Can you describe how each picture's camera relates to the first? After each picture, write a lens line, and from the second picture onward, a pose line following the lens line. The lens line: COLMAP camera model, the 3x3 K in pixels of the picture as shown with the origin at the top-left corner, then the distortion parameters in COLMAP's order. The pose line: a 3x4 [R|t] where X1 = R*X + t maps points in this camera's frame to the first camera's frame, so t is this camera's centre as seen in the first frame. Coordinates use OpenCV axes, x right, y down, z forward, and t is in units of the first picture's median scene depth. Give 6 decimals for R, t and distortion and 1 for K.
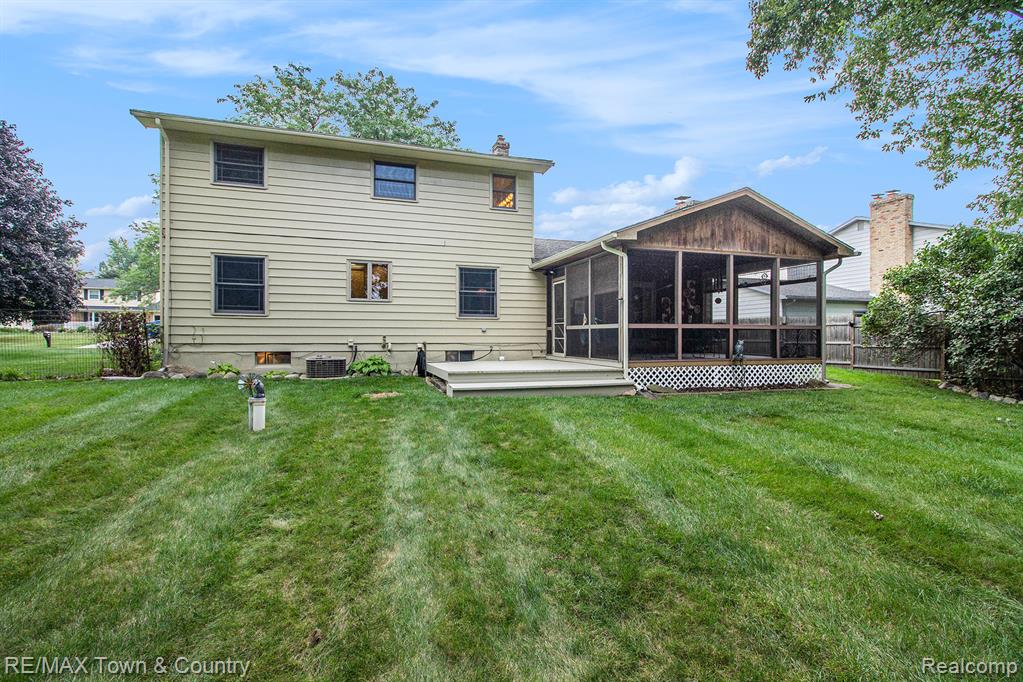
lens RADIAL K [[462.6, 0, 511.5], [0, 462.6, 341.0], [0, 0, 1]] dist [-0.002251, -0.000410]
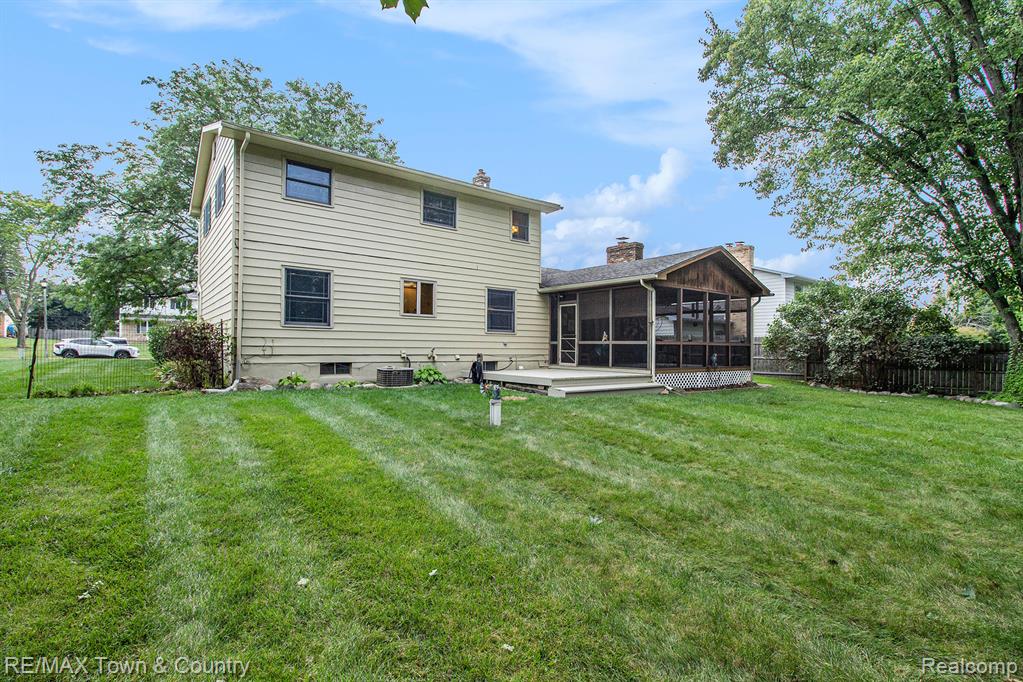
lens RADIAL K [[482.6, 0, 501.6], [0, 482.6, 341.7], [0, 0, 1]] dist [0.004276, -0.000214]
pose [[0.947348, 0.012295, 0.319971, -0.493118], [-0.005200, 0.999722, -0.023019, -0.000490], [-0.320165, 0.020143, 0.947148, -0.153307]]
